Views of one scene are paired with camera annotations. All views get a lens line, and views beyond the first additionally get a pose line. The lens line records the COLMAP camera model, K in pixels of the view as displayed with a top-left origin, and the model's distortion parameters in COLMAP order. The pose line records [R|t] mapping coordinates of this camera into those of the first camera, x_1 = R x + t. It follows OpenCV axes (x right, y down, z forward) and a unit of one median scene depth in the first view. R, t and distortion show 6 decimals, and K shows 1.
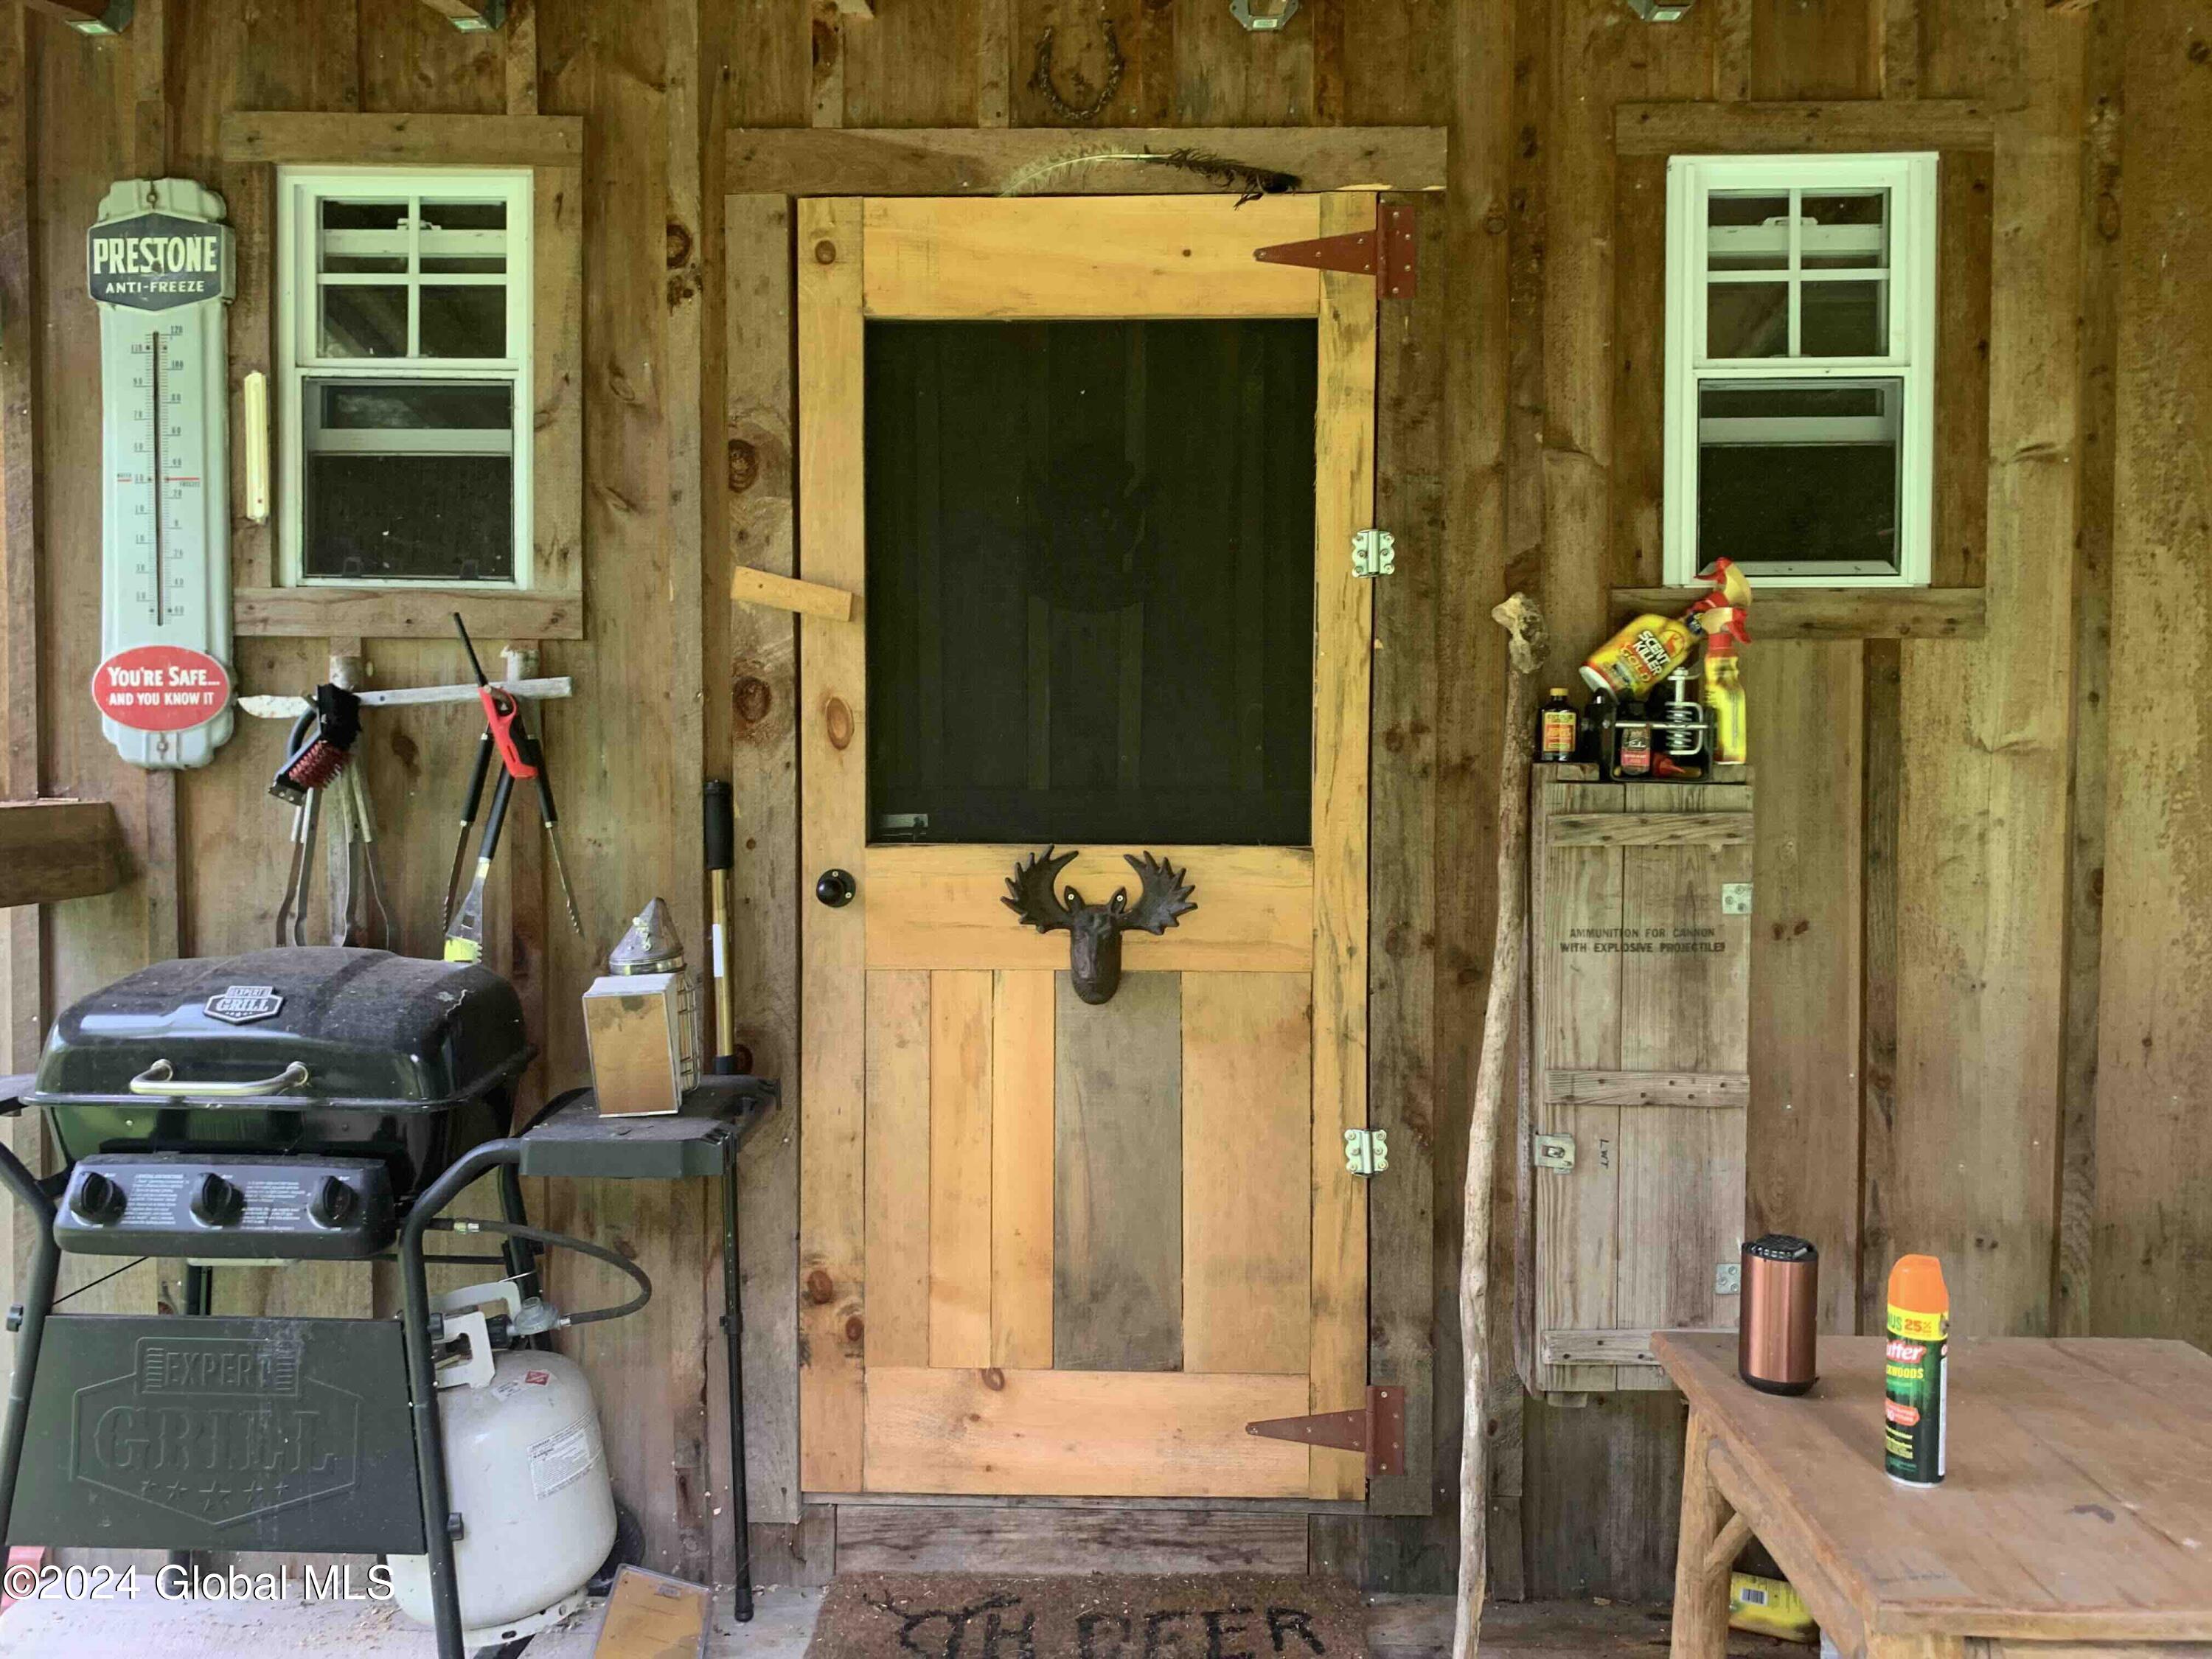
lens RADIAL K [[1654.5, 0, 1106.0], [0, 1654.5, 829.5], [0, 0, 1]] dist [0.006063, -0.006804]
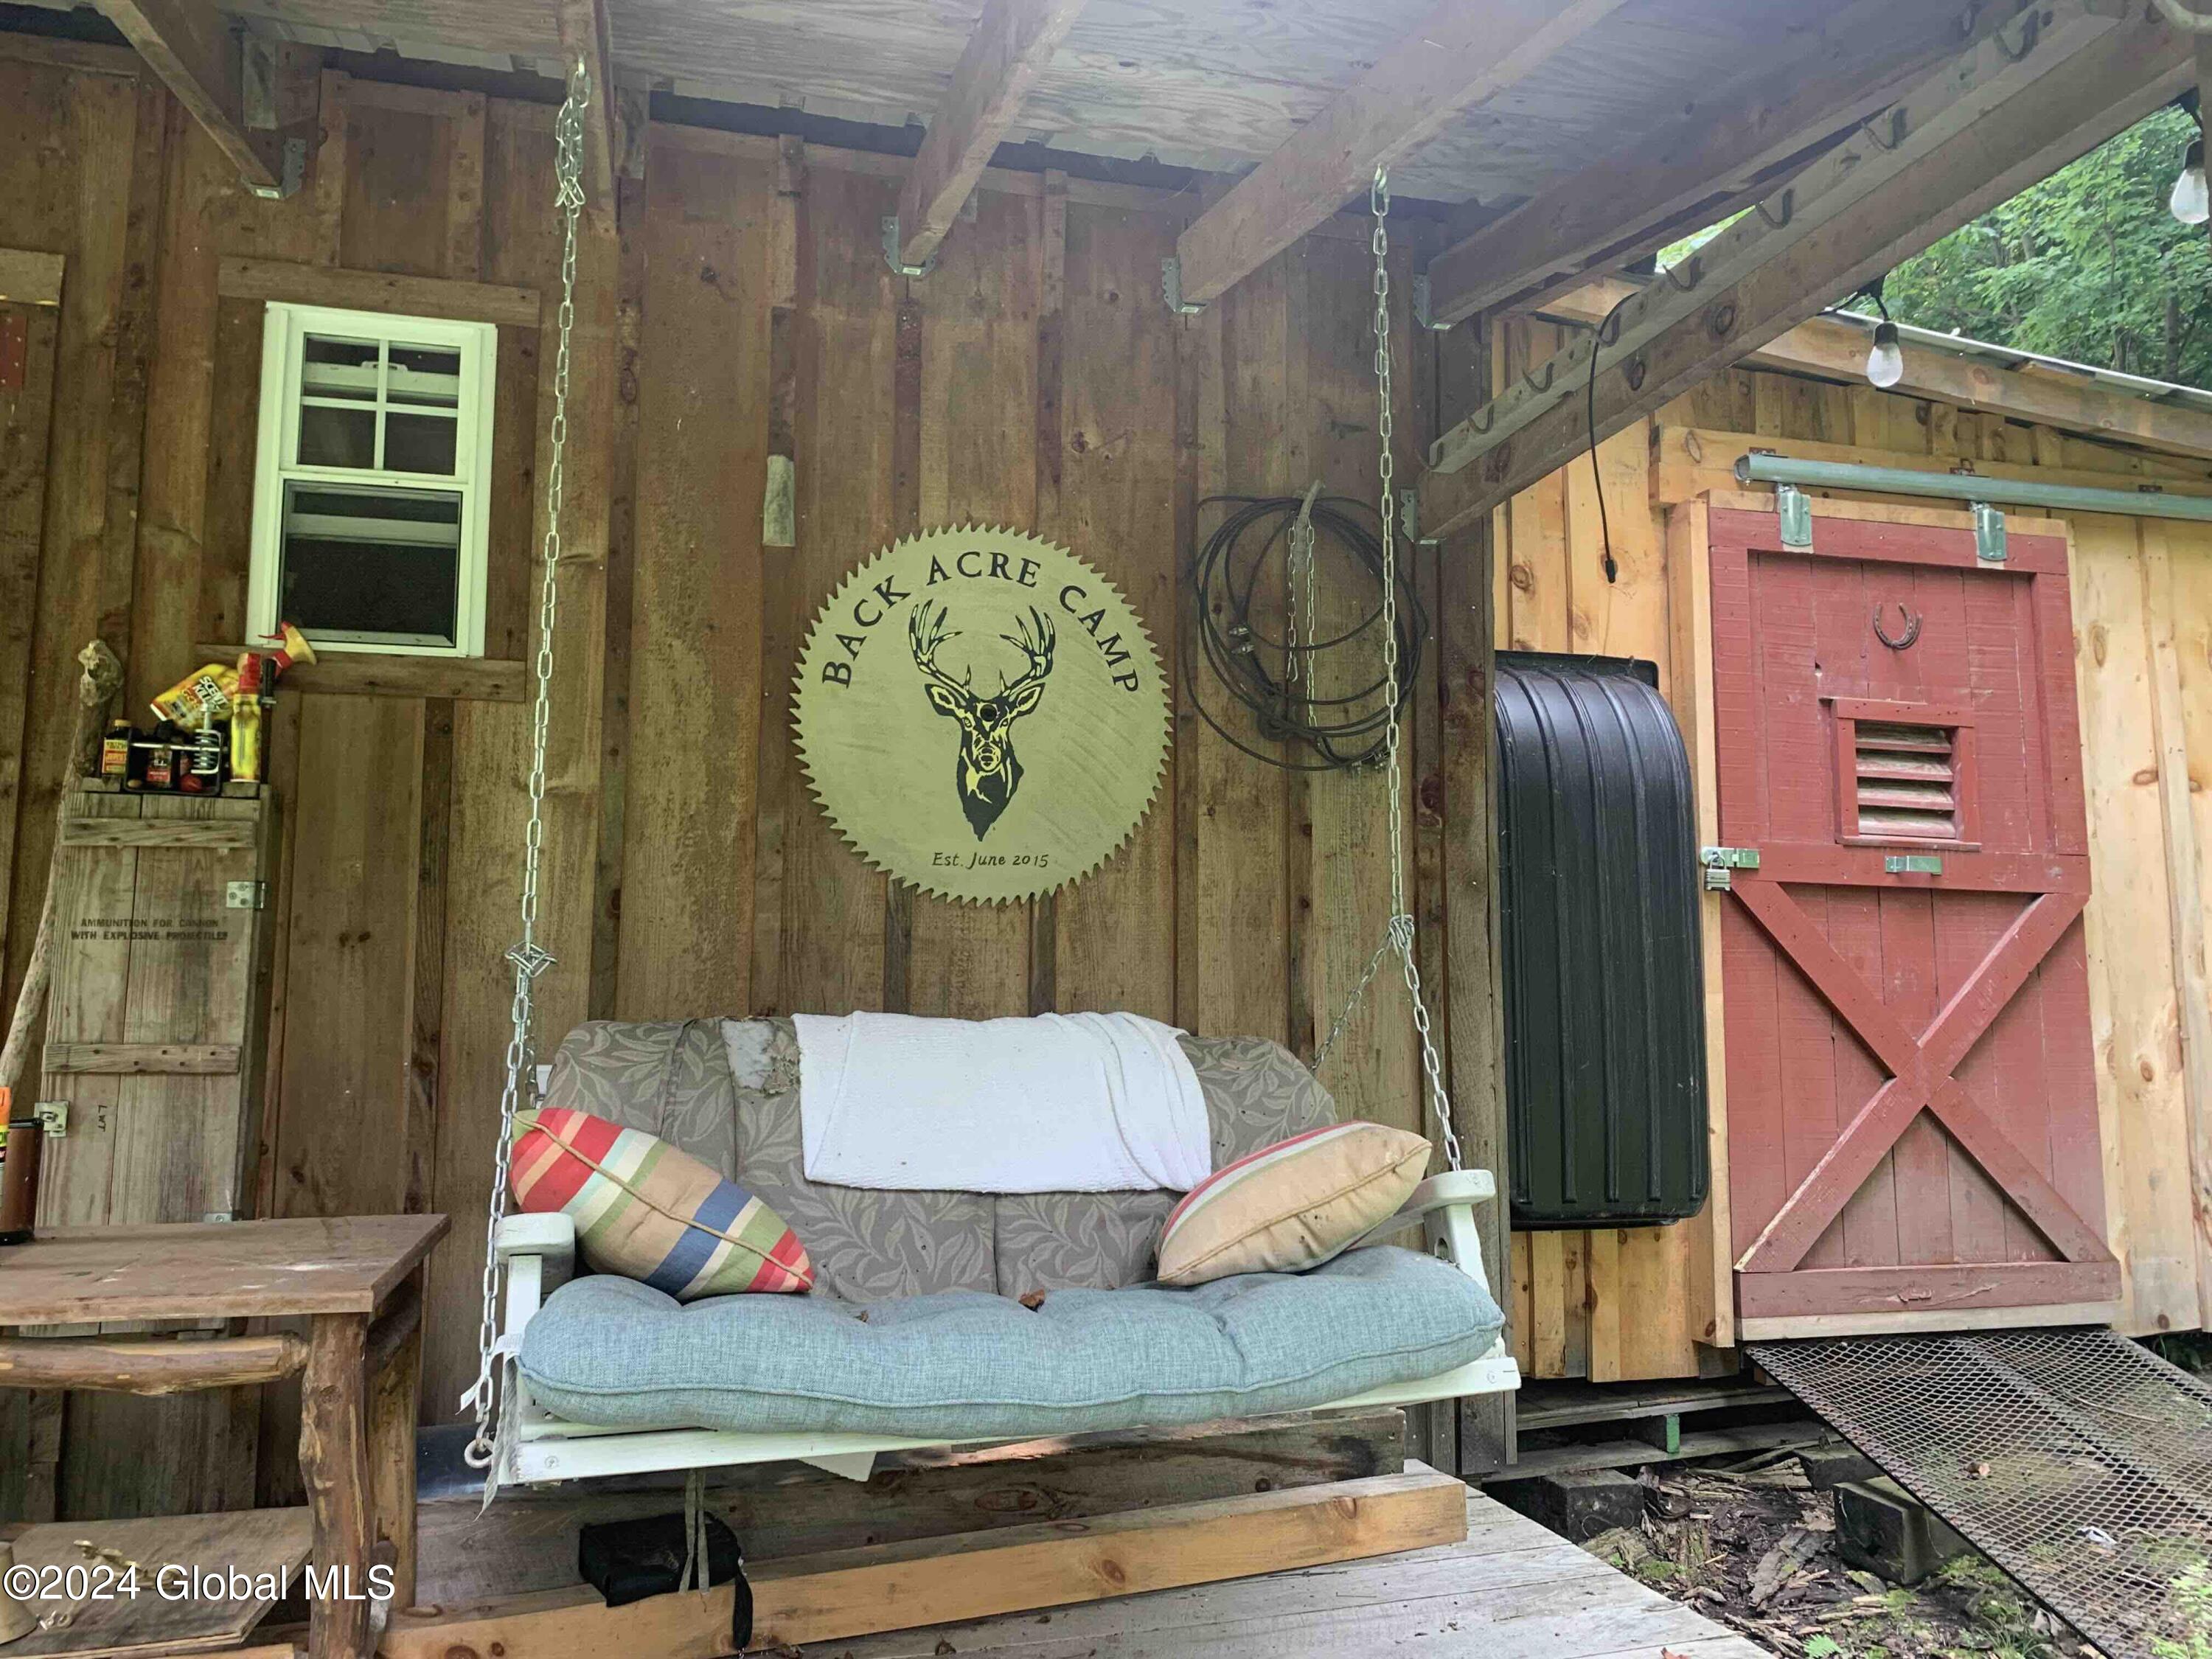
lens RADIAL K [[1663.5, 0, 1106.0], [0, 1663.5, 829.5], [0, 0, 1]] dist [-0.005232, 0.001068]
pose [[0.954751, 0.031580, 0.295724, 0.588412], [0.012305, 0.989301, -0.145372, 0.166814], [-0.297151, 0.142433, 0.944147, -0.289360]]
